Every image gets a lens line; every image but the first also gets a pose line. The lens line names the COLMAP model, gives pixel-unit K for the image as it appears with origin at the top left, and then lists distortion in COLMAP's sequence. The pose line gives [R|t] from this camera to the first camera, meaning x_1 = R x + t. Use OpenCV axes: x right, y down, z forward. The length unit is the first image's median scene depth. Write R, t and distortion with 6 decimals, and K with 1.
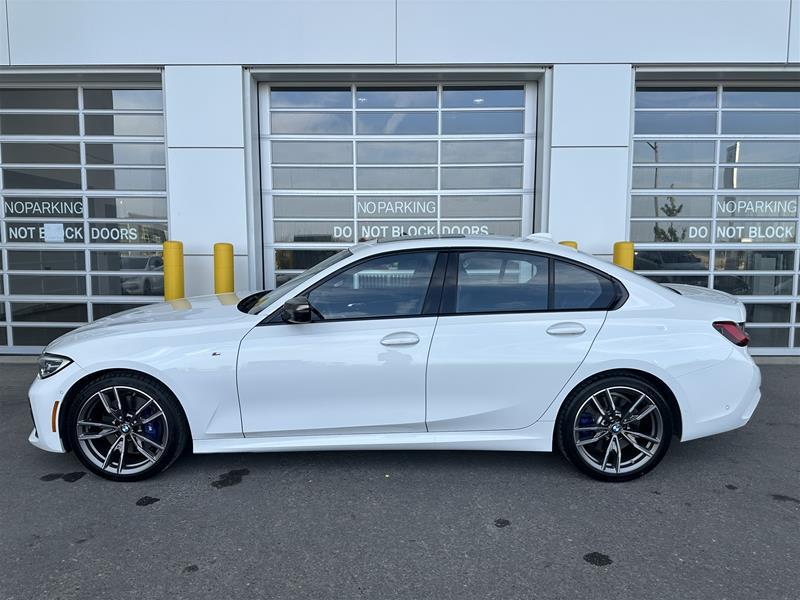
lens RADIAL K [[562.1, 0, 394.8], [0, 562.1, 301.3], [0, 0, 1]] dist [0.075357, -0.099059]
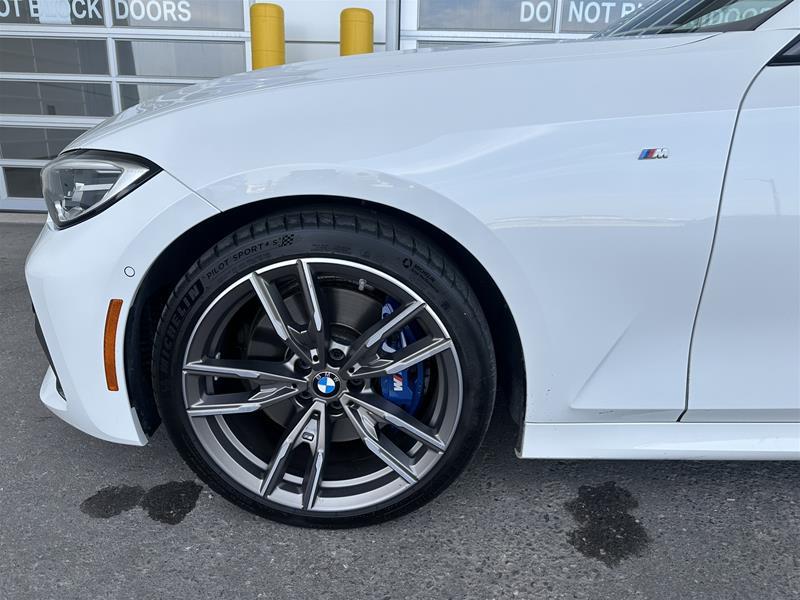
lens RADIAL K [[572.1, 0, 400.0], [0, 572.1, 300.0], [0, 0, 1]] dist [-0.002662, -0.006543]
pose [[0.999710, 0.023302, -0.006000, -0.245164], [-0.021672, 0.980300, 0.196322, 0.062567], [0.010456, -0.196135, 0.980521, 0.391672]]
